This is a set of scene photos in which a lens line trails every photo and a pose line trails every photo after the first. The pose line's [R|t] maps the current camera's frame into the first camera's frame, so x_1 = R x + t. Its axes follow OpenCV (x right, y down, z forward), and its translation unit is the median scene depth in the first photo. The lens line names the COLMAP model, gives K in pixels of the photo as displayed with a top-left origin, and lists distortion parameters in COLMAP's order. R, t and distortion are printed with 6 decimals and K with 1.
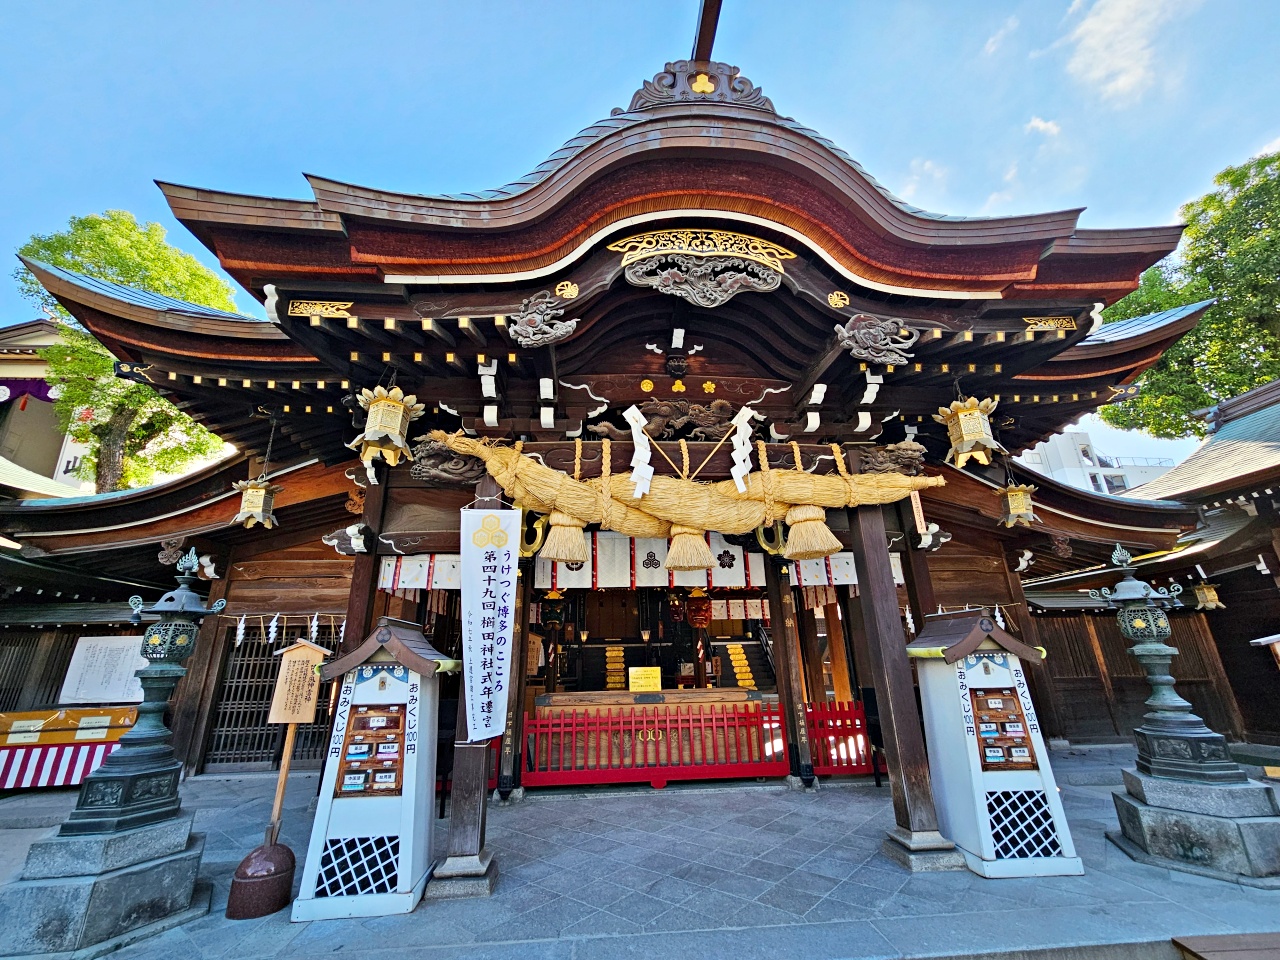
lens RADIAL K [[531.8, 0, 640.0], [0, 531.8, 480.0], [0, 0, 1]] dist [0.002330, 0.000185]
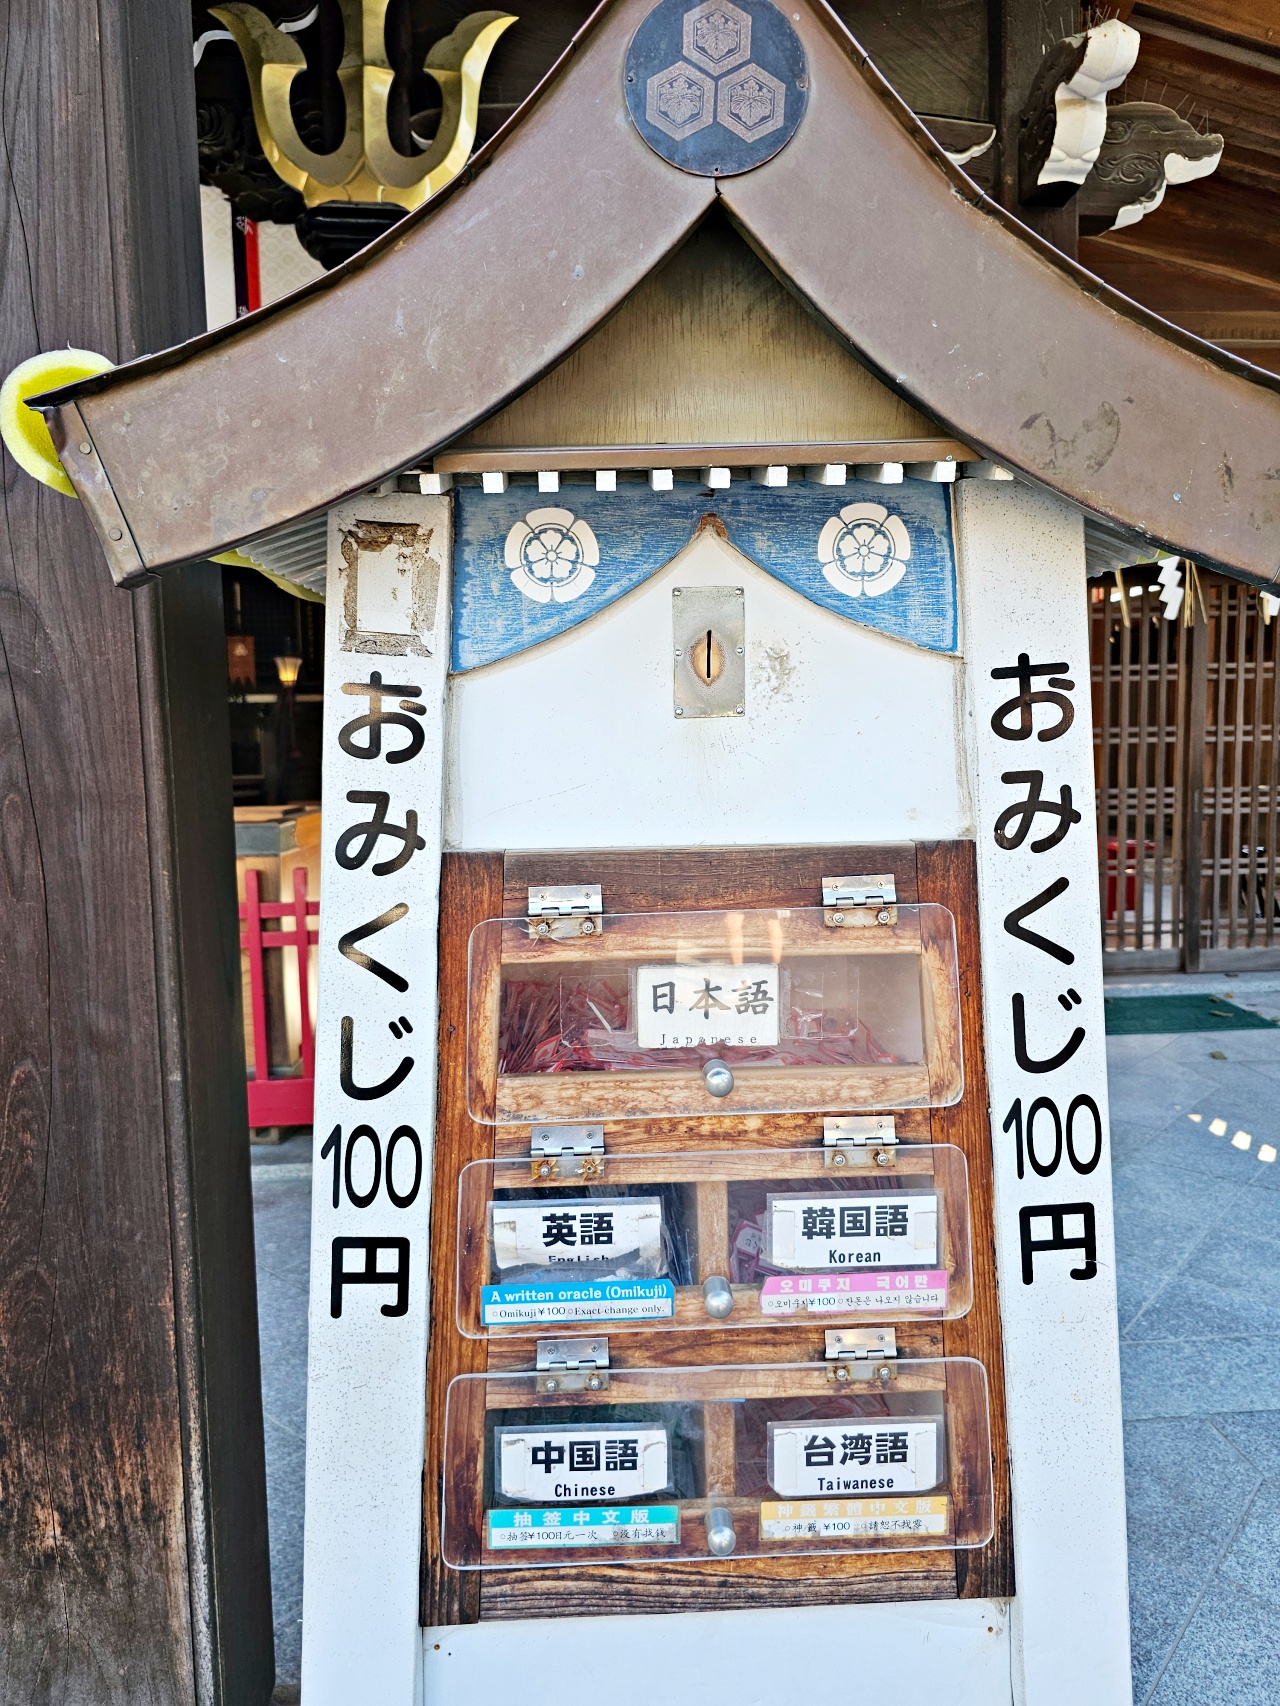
lens RADIAL K [[1175.7, 0, 640.0], [0, 1175.7, 853.0], [0, 0, 1]] dist [0.007934, 0.002043]
pose [[0.999847, 0.001128, -0.017433, 0.381007], [0.006082, 0.913014, 0.407883, 0.179593], [0.016377, -0.407927, 0.912868, 0.475598]]
